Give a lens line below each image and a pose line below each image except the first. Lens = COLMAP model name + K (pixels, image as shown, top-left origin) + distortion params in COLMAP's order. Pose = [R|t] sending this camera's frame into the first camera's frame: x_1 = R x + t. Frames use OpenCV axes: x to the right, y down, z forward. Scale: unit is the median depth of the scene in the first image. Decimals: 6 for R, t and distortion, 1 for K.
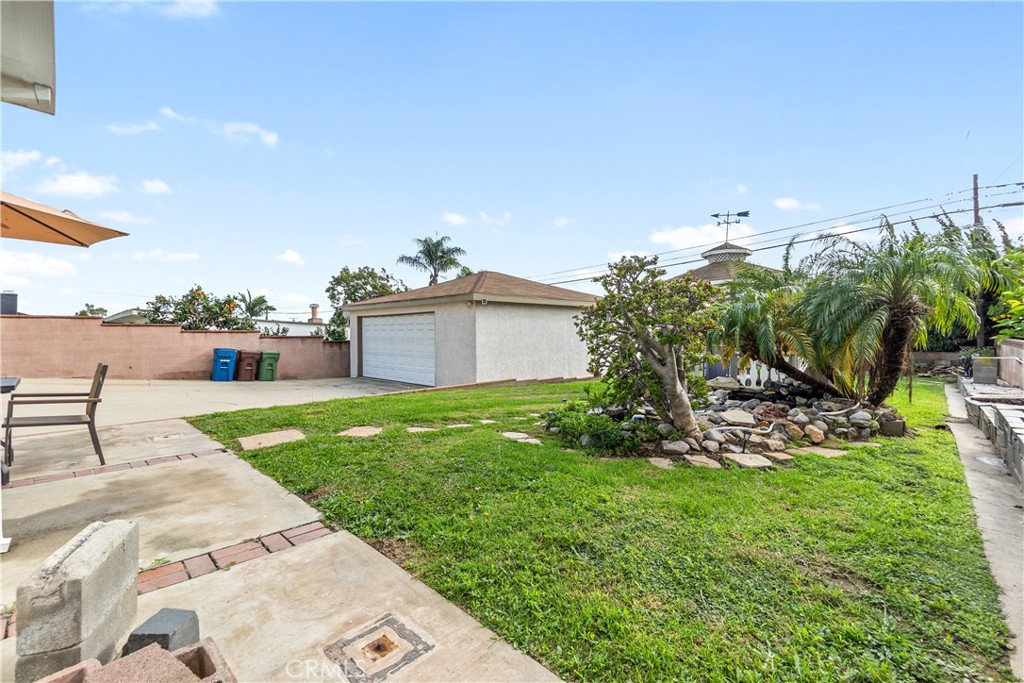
lens RADIAL K [[461.8, 0, 527.7], [0, 461.8, 345.0], [0, 0, 1]] dist [-0.001217, -0.000379]
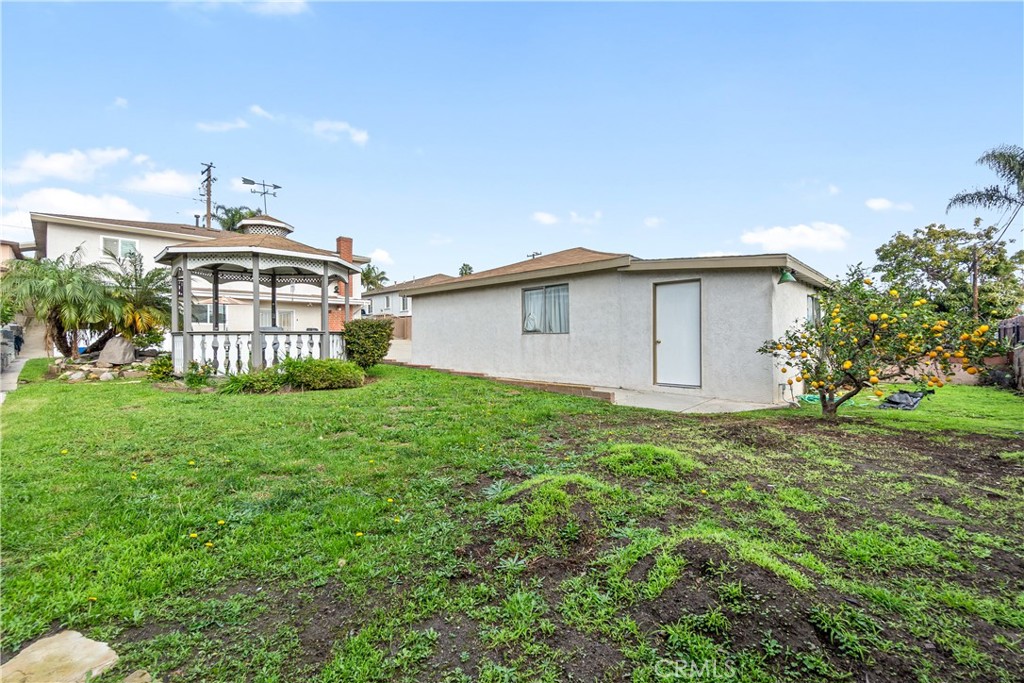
lens RADIAL K [[461.8, 0, 509.5], [0, 461.8, 341.6], [0, 0, 1]] dist [-0.001217, -0.000379]
pose [[0.999965, 0.000238, 0.008356, -0.245420], [-0.000229, 0.999999, -0.001094, -0.005719], [-0.008356, 0.001092, 0.999964, 0.003206]]
